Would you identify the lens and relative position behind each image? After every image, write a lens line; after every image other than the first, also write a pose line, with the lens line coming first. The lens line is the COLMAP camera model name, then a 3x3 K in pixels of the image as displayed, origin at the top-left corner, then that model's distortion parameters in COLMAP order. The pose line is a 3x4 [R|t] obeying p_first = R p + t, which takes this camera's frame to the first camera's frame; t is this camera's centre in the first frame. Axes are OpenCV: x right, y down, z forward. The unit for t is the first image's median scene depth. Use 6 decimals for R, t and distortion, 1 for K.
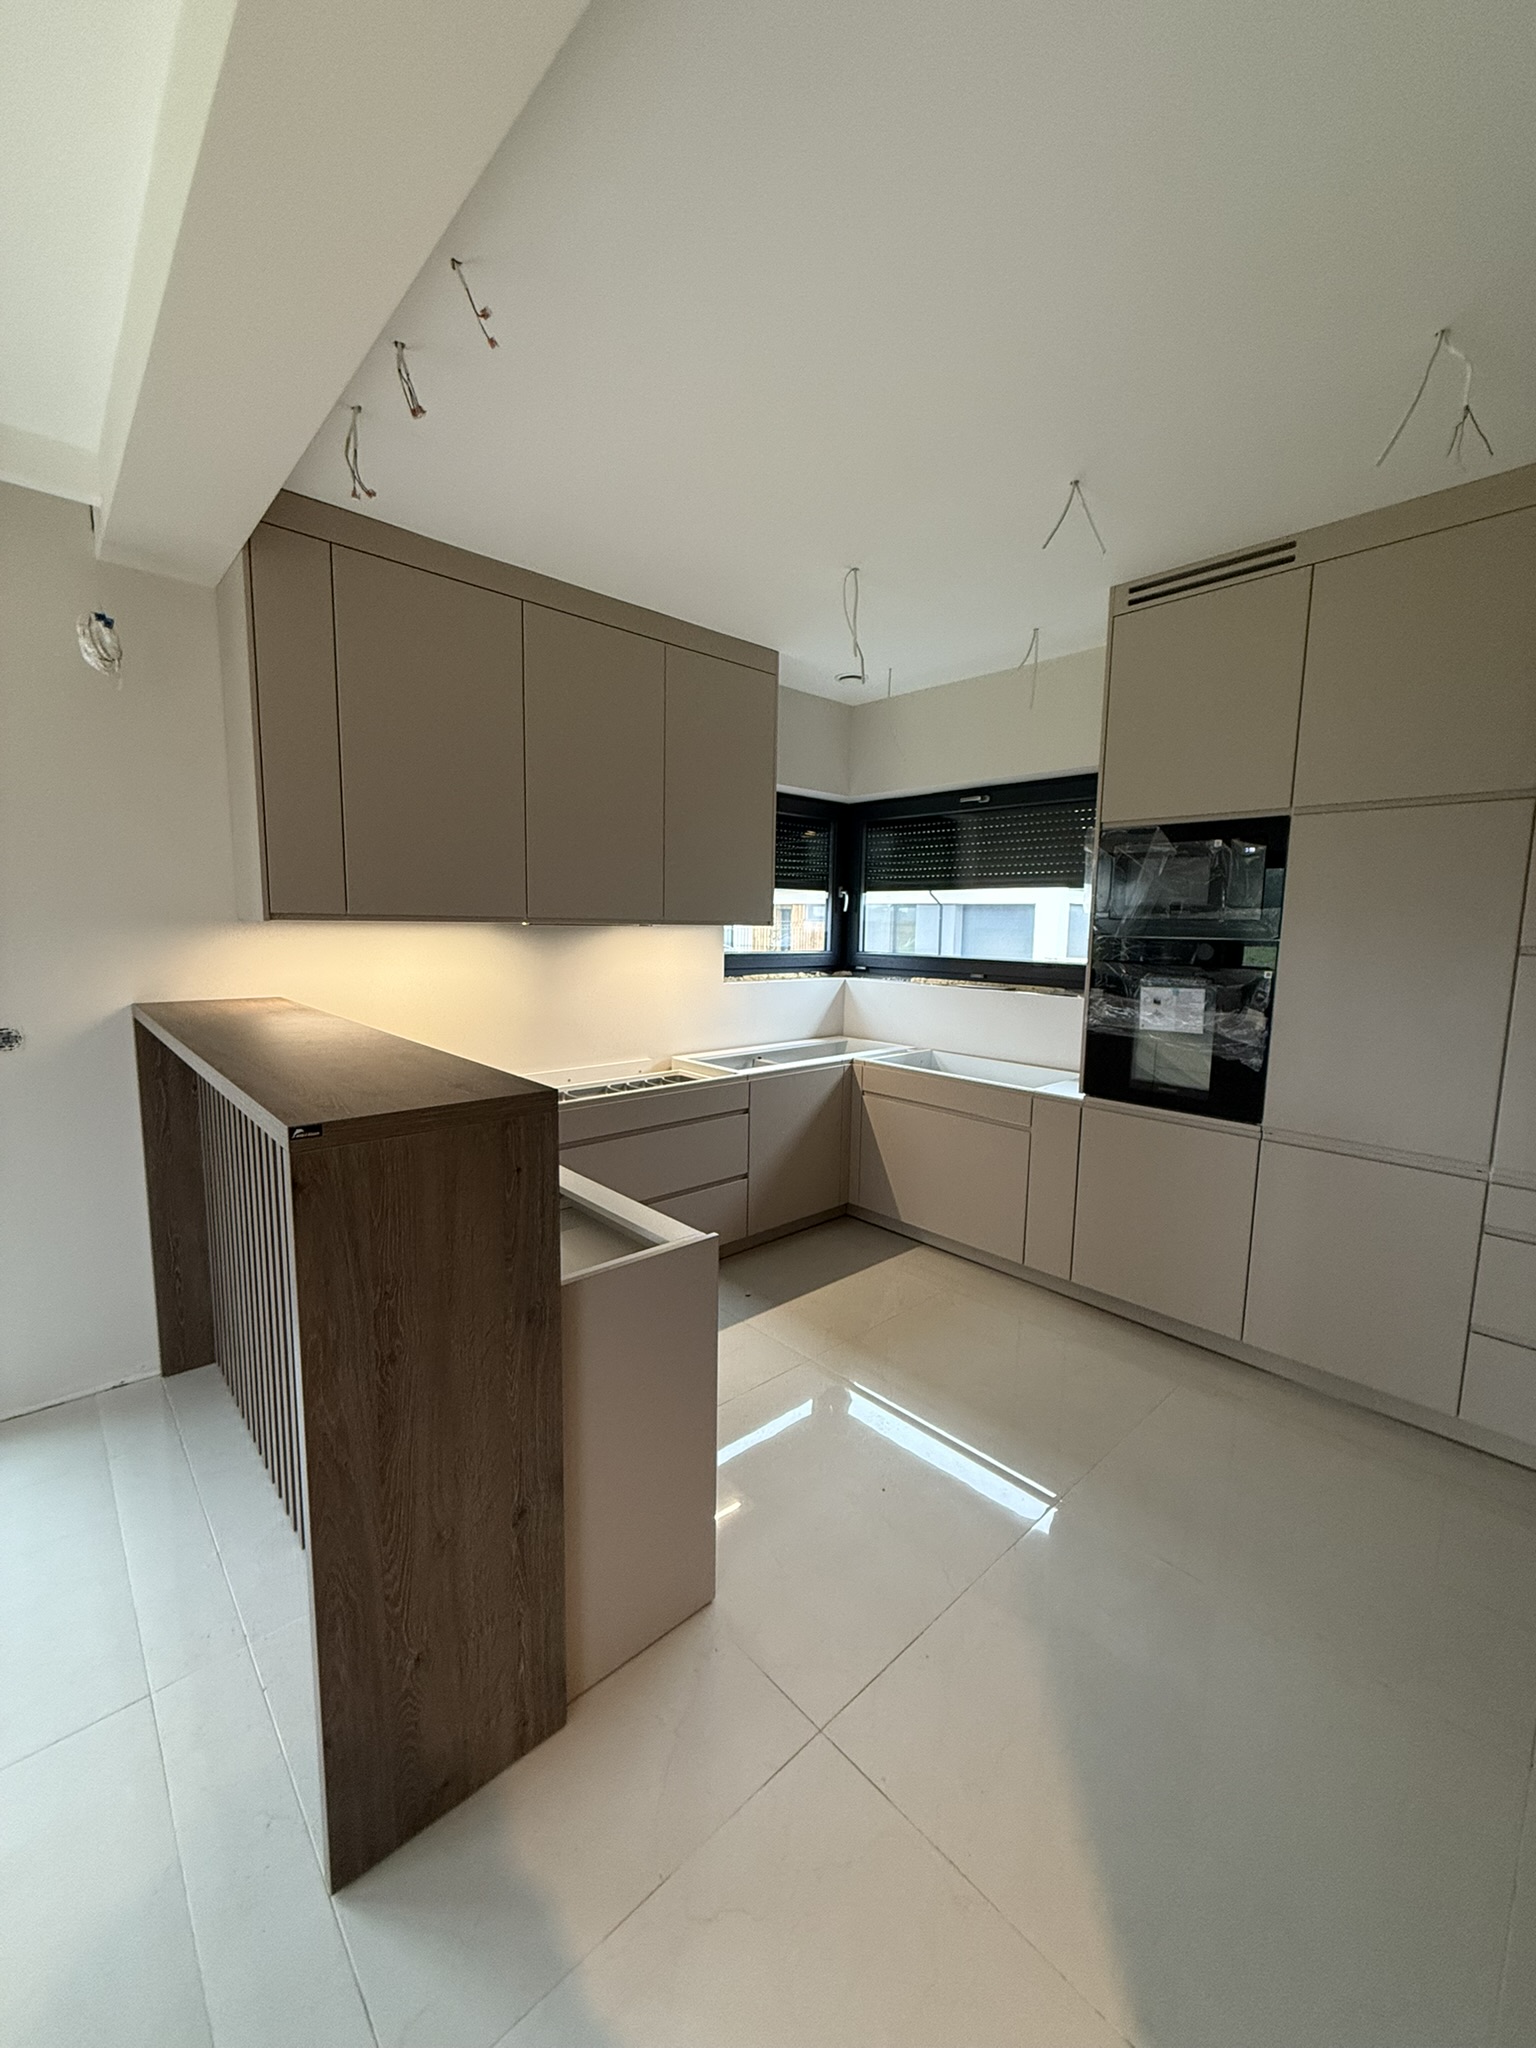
lens RADIAL K [[807.7, 0, 771.9], [0, 807.7, 1018.5], [0, 0, 1]] dist [-0.000628, 0.000325]
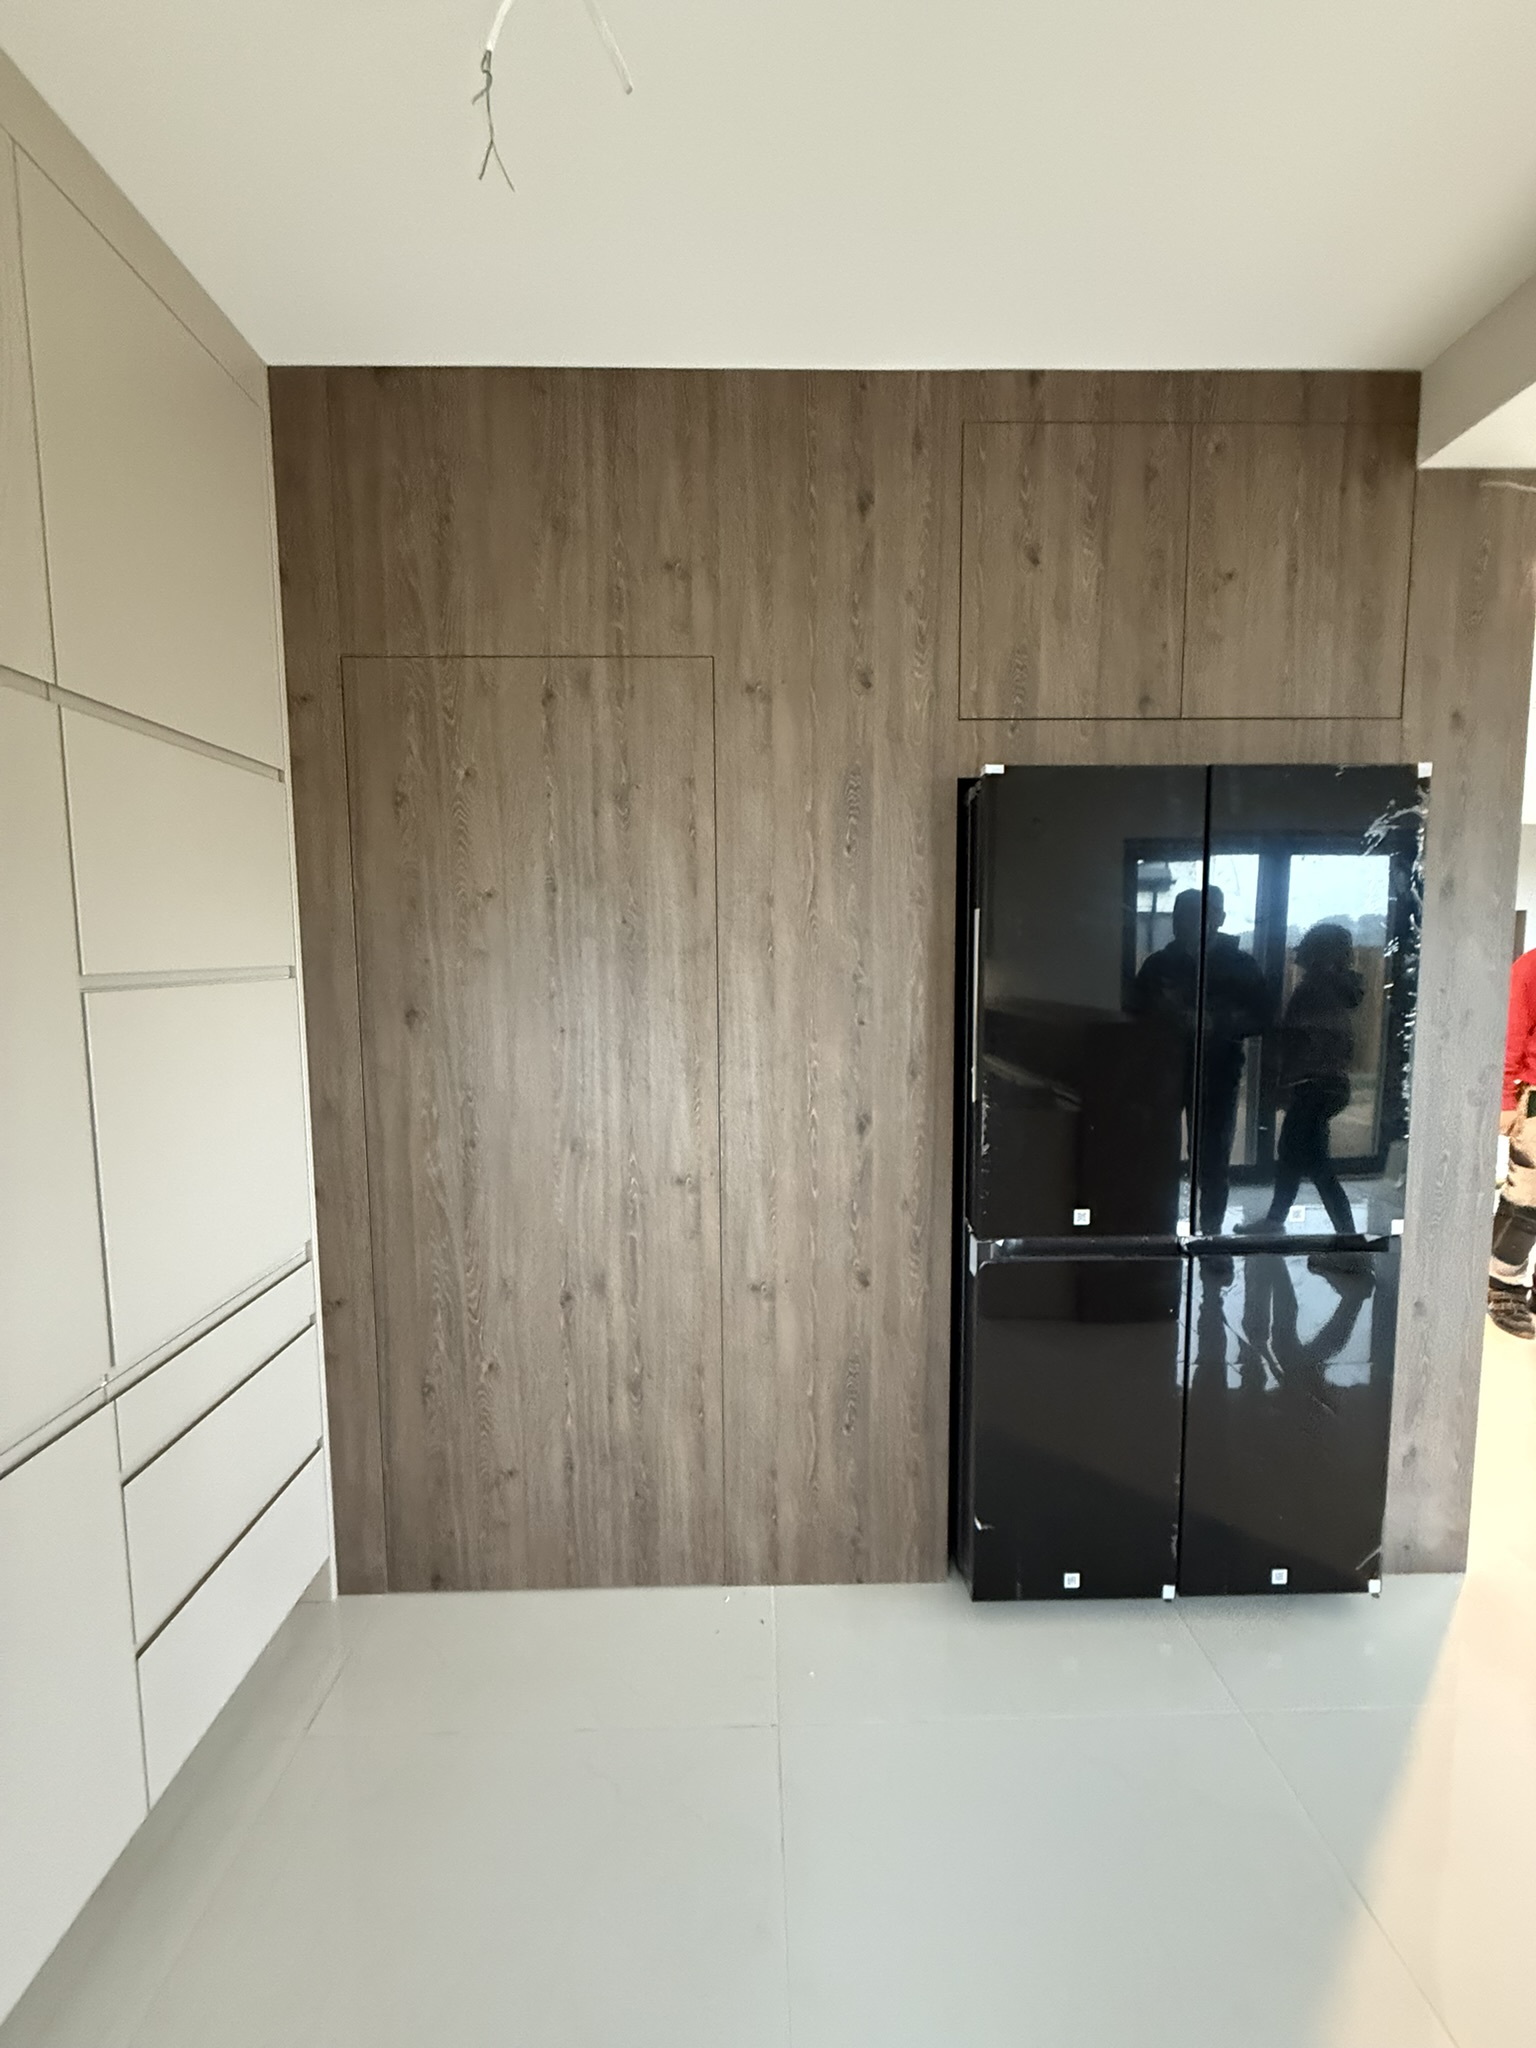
lens RADIAL K [[807.7, 0, 766.3], [0, 807.7, 1018.3], [0, 0, 1]] dist [-0.000628, 0.000325]
pose [[-0.741865, -0.070394, 0.666844, 0.136529], [0.075861, 0.979279, 0.187772, -0.084067], [-0.666244, 0.189889, -0.721153, 0.712519]]
